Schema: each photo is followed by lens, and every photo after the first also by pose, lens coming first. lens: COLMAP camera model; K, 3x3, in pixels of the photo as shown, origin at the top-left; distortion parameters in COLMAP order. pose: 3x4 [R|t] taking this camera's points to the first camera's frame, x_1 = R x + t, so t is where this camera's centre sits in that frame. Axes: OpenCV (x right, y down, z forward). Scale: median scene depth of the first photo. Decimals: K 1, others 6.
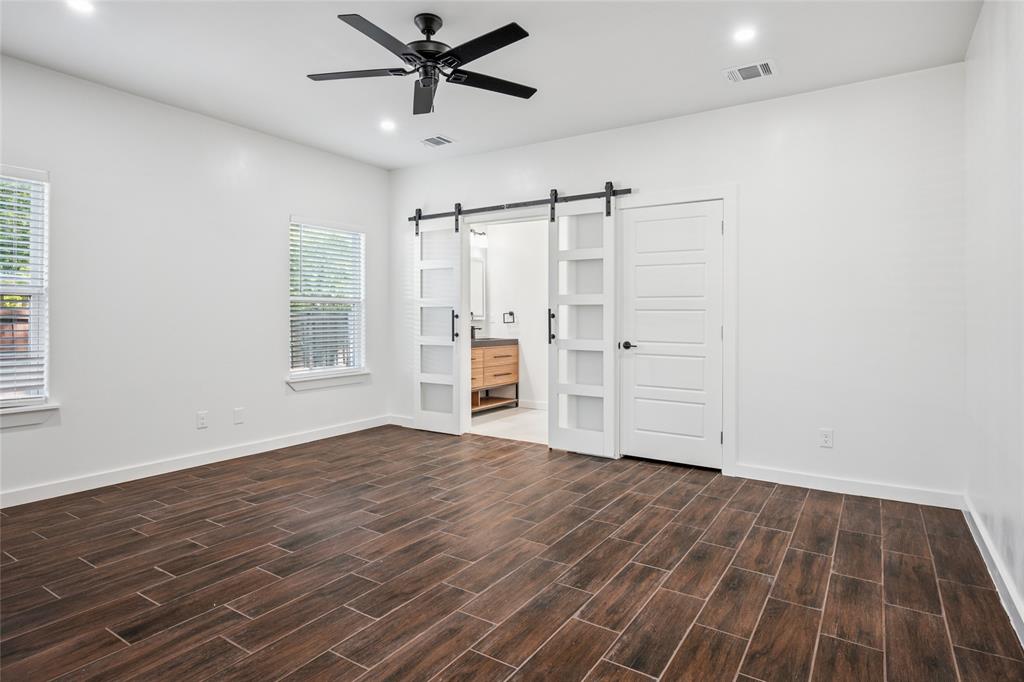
lens RADIAL K [[558.4, 0, 511.5], [0, 558.4, 321.2], [0, 0, 1]] dist [-0.000767, 0.000213]
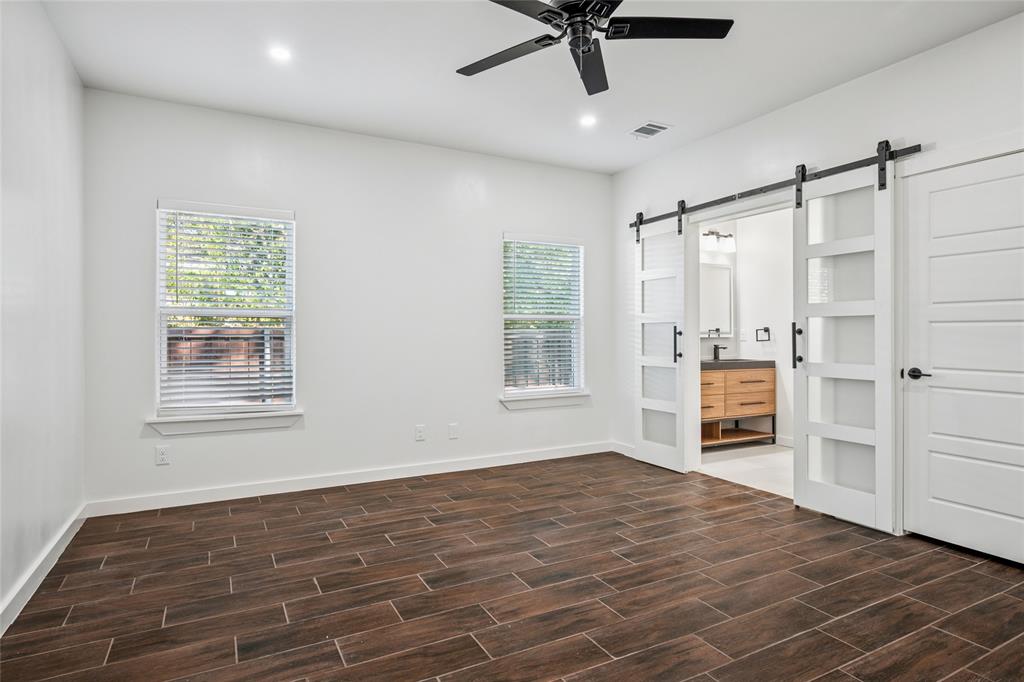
lens RADIAL K [[554.8, 0, 509.9], [0, 554.8, 339.1], [0, 0, 1]] dist [-0.000232, 0.000806]
pose [[0.876590, -0.001287, -0.481236, 0.092388], [0.001115, 0.999999, -0.000645, 0.000576], [0.481237, 0.000029, 0.876591, 0.150492]]
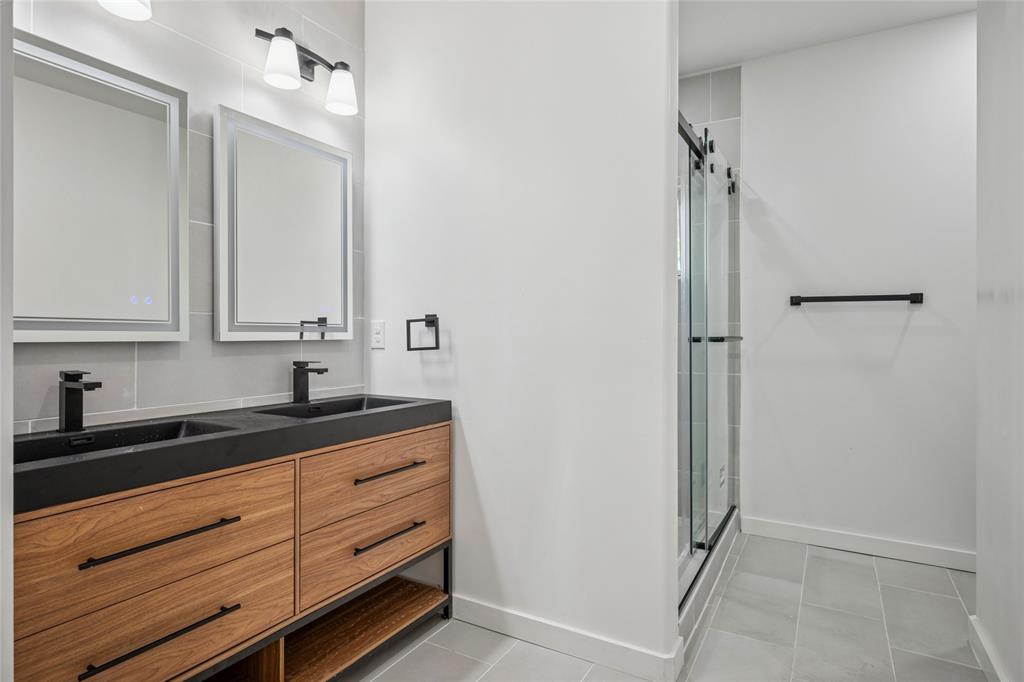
lens RADIAL K [[554.8, 0, 509.9], [0, 554.8, 339.1], [0, 0, 1]] dist [-0.000232, 0.000806]
pose [[0.998553, 0.002160, 0.053728, 0.041598], [-0.002436, 0.999984, 0.005077, -0.007348], [-0.053716, -0.005200, 0.998543, 1.018843]]
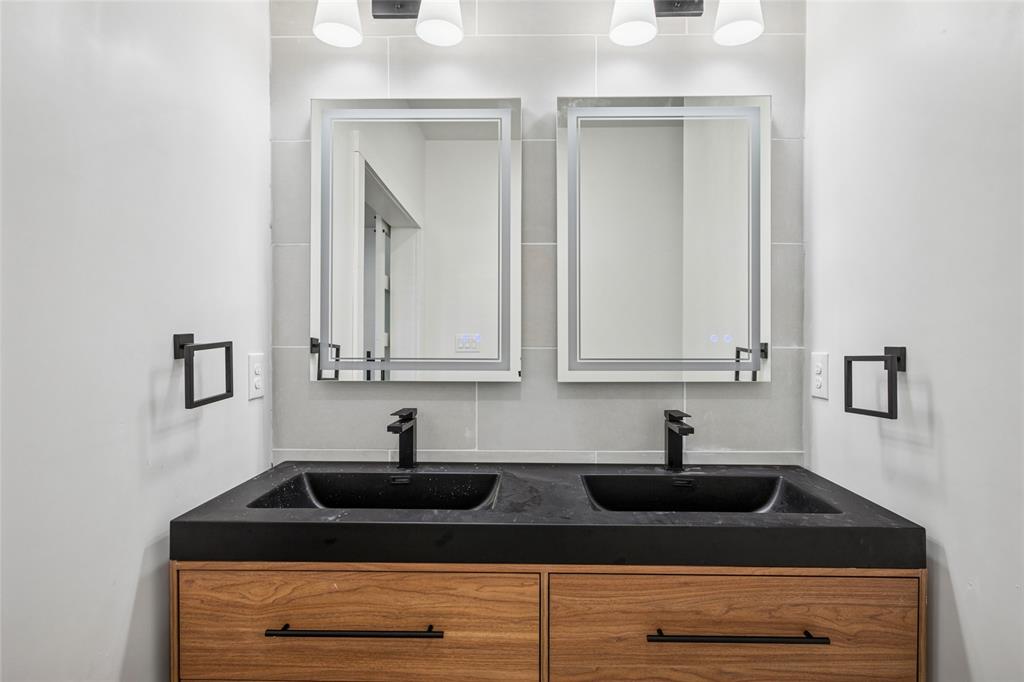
lens RADIAL K [[542.7, 0, 514.9], [0, 542.7, 337.2], [0, 0, 1]] dist [0.000162, 0.000444]
pose [[0.538194, 0.008491, -0.842778, 0.113020], [-0.003108, 0.999962, 0.008090, -0.032068], [0.842815, -0.001734, 0.538200, 1.226637]]
